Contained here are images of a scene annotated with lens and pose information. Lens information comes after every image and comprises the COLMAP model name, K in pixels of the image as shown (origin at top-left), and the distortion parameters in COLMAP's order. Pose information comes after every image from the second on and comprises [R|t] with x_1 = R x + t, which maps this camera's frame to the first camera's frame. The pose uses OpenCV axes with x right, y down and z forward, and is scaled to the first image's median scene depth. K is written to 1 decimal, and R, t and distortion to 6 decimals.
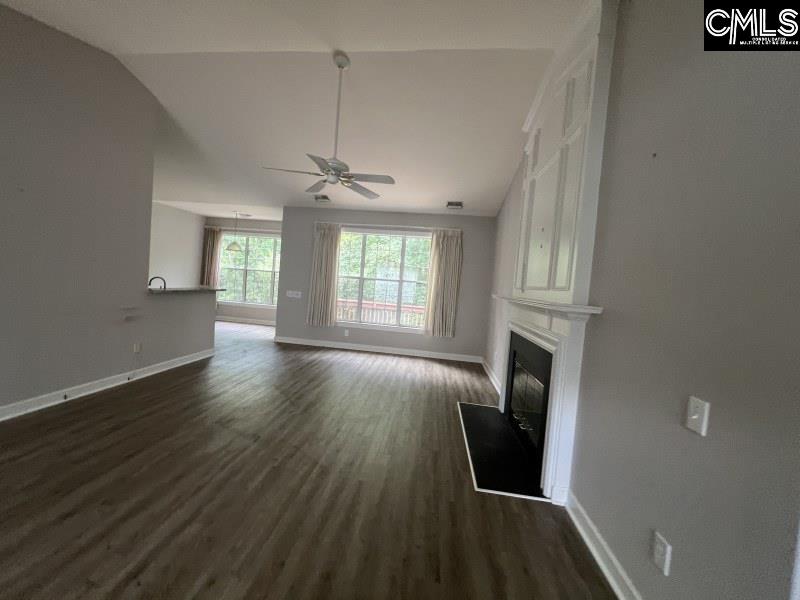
lens RADIAL K [[320.6, 0, 400.0], [0, 320.6, 300.0], [0, 0, 1]] dist [-0.001115, -0.000185]
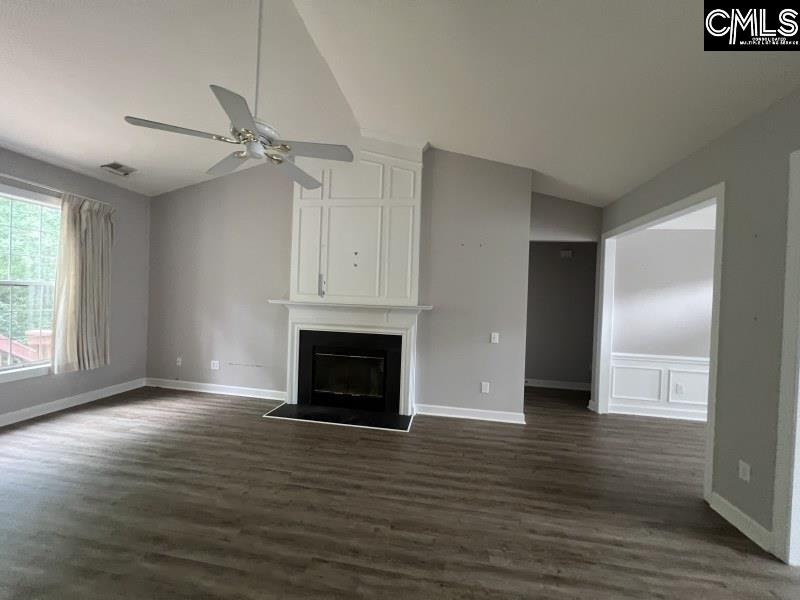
lens RADIAL K [[317.0, 0, 396.1], [0, 317.0, 293.1], [0, 0, 1]] dist [0.001910, 0.000184]
pose [[0.054450, -0.066173, 0.996321, -0.745320], [0.018757, 0.997693, 0.065239, -0.104117], [-0.998340, 0.015136, 0.055565, 0.574798]]
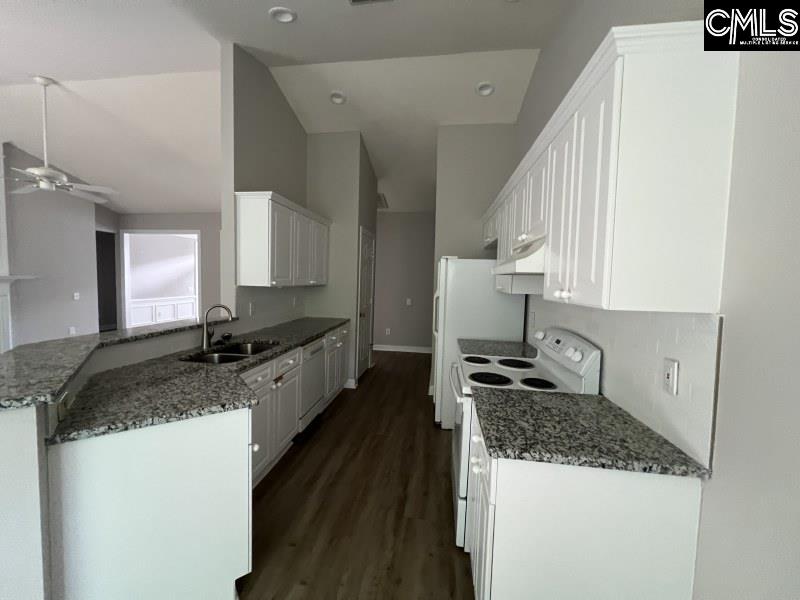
lens RADIAL K [[317.0, 0, 396.1], [0, 317.0, 293.1], [0, 0, 1]] dist [0.001910, 0.000184]
pose [[-0.996755, -0.079617, 0.011863, -1.255206], [-0.078005, 0.991742, 0.101800, -0.174285], [-0.019870, 0.100545, -0.994734, 1.814505]]
